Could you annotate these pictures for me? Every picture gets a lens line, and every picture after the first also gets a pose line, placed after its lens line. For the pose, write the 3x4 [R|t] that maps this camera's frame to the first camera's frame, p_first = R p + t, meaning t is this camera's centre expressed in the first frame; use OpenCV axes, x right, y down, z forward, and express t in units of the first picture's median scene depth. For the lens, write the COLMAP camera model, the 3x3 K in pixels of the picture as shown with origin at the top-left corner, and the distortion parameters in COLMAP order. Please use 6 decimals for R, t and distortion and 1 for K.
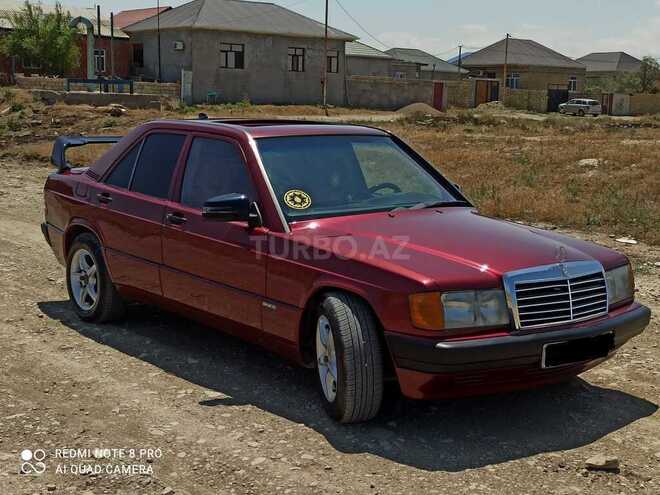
lens RADIAL K [[1022.0, 0, 324.8], [0, 1022.0, 251.1], [0, 0, 1]] dist [0.053188, 0.000000]
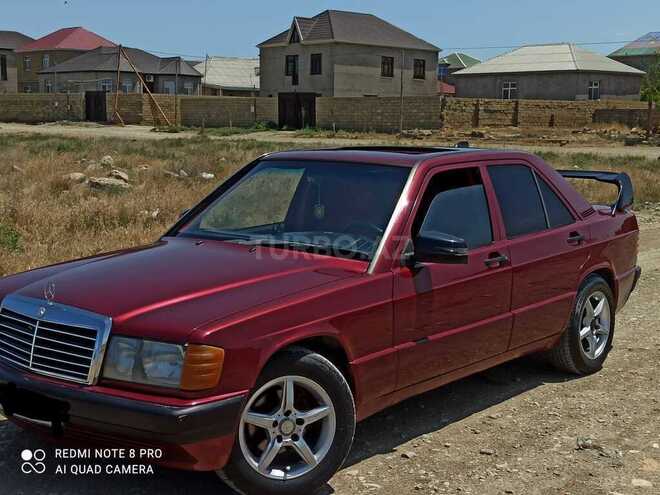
lens RADIAL K [[1022.0, 0, 344.4], [0, 1022.0, 266.8], [0, 0, 1]] dist [0.053188, 0.000000]
pose [[0.152934, 0.122060, -0.980669, 0.822912], [-0.162187, 0.981988, 0.096931, -0.103826], [0.974837, 0.144228, 0.169976, 0.818266]]
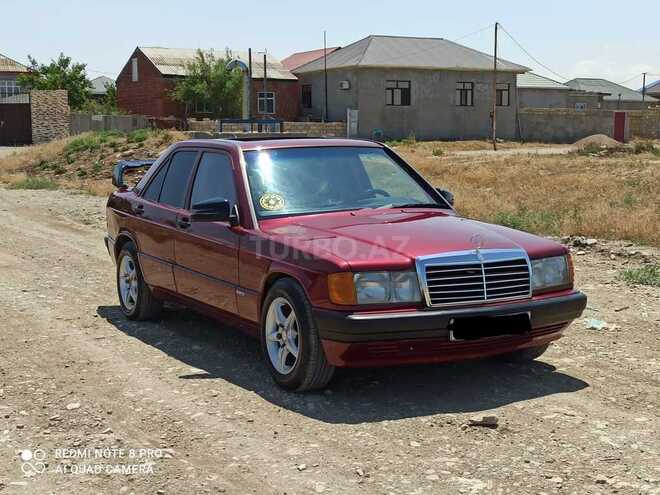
lens RADIAL K [[1078.5, 0, 328.9], [0, 1078.5, 248.3], [0, 0, 1]] dist [0.053912, 0.000000]
pose [[0.980818, -0.010534, -0.194640, 0.225648], [0.001005, 0.998799, -0.048990, 0.050847], [0.194922, 0.047855, 0.979651, -0.136140]]
